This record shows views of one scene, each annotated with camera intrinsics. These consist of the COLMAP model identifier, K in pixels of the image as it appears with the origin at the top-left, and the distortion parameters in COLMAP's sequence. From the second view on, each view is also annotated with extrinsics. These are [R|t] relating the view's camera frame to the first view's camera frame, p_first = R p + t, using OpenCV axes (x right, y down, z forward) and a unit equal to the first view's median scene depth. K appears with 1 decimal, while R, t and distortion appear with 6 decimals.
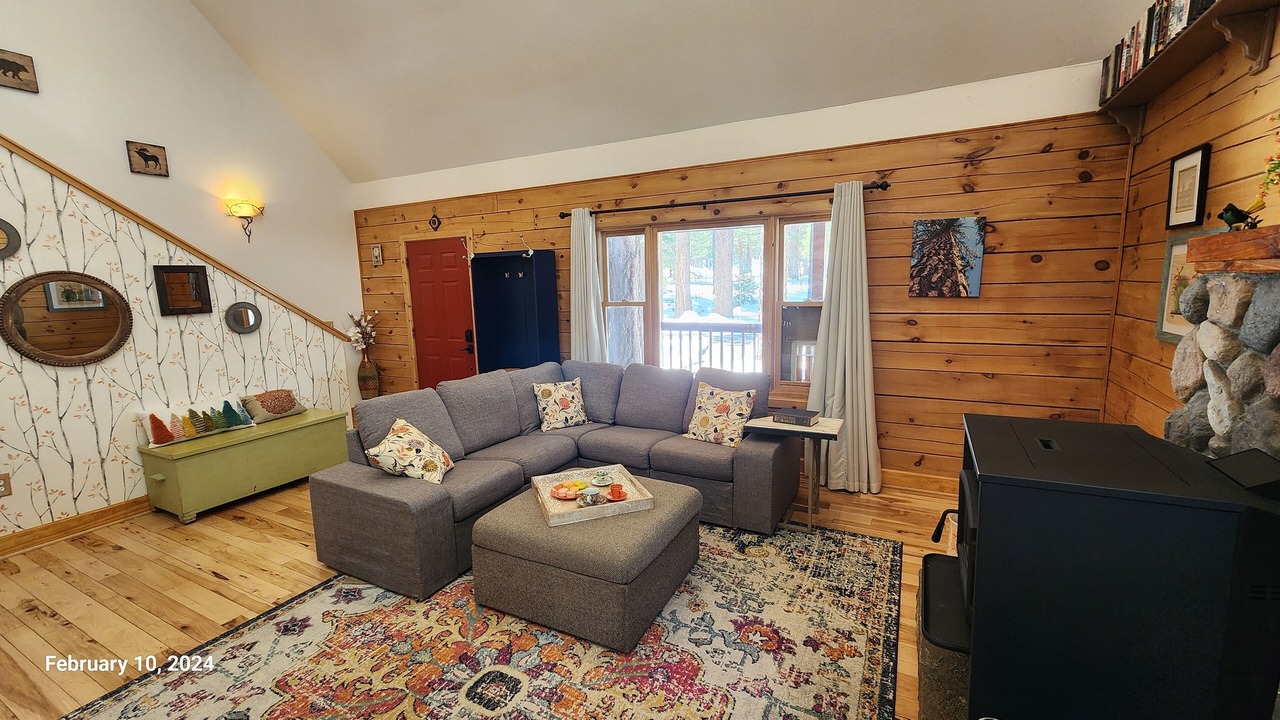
lens RADIAL K [[525.6, 0, 636.0], [0, 525.6, 358.9], [0, 0, 1]] dist [0.000662, 0.000522]
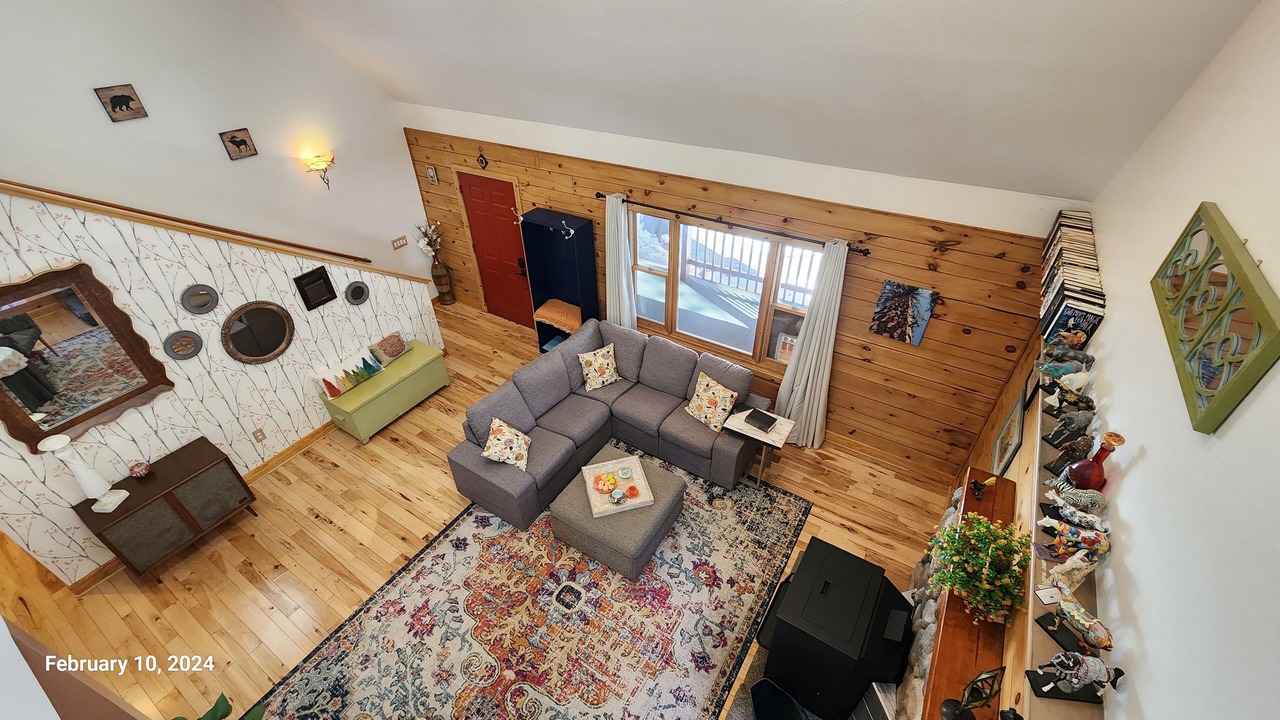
lens RADIAL K [[525.6, 0, 636.0], [0, 525.6, 358.9], [0, 0, 1]] dist [0.000662, 0.000522]
pose [[0.996687, 0.055050, -0.059867, 0.038210], [-0.020283, 0.881092, 0.472509, -0.683173], [0.078760, -0.469729, 0.879290, -0.207250]]
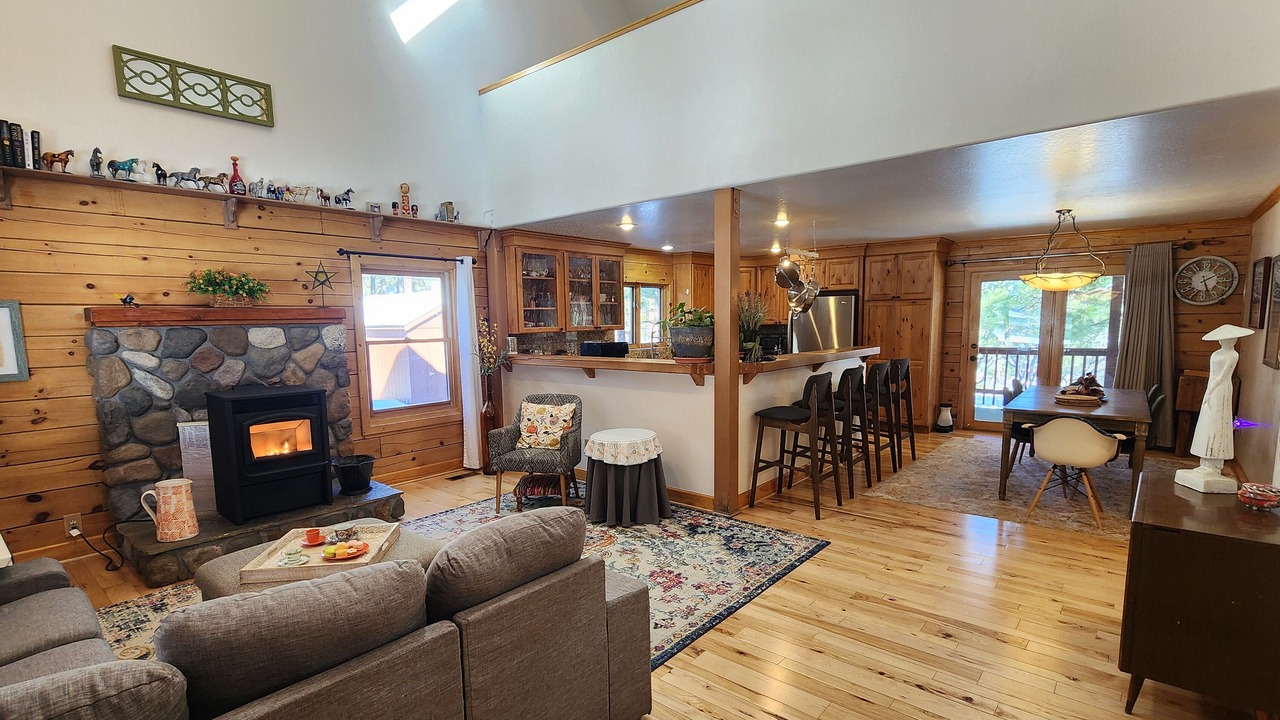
lens RADIAL K [[602.0, 0, 632.2], [0, 602.0, 399.3], [0, 0, 1]] dist [0.002385, 0.000211]
pose [[-0.974041, 0.010658, 0.226122, -0.645037], [0.071730, 0.961949, 0.263645, -0.178586], [-0.214708, 0.273021, -0.937742, 1.381560]]
